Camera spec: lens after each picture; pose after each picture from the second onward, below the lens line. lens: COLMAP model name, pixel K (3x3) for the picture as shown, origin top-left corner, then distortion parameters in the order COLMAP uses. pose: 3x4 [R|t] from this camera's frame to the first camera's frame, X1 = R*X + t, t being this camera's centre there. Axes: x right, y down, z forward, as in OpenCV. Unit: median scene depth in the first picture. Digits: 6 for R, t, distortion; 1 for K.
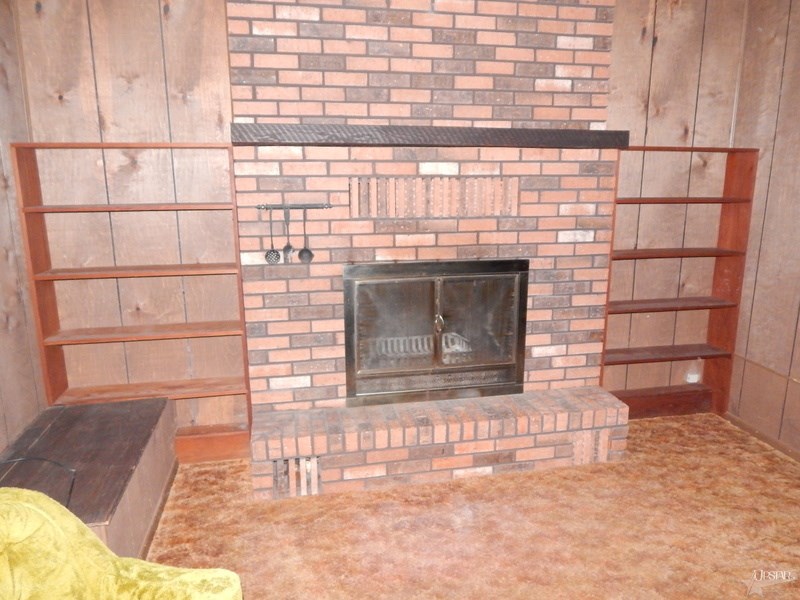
lens RADIAL K [[598.2, 0, 400.0], [0, 598.2, 300.0], [0, 0, 1]] dist [-0.004494, -0.005415]
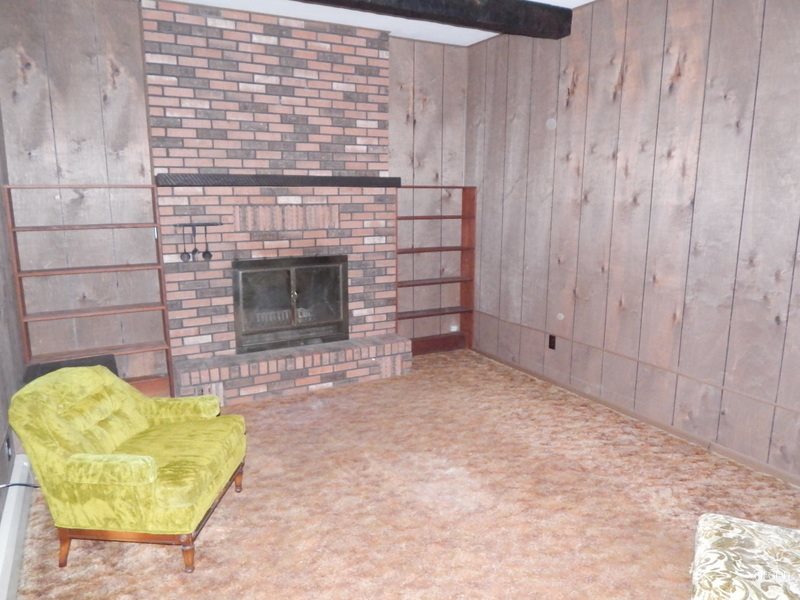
lens RADIAL K [[598.2, 0, 400.0], [0, 598.2, 300.0], [0, 0, 1]] dist [-0.004494, -0.005415]
pose [[0.958624, -0.051480, 0.279983, -0.112847], [0.060475, 0.997891, -0.023577, 0.105077], [-0.278179, 0.039533, 0.959715, -0.616147]]
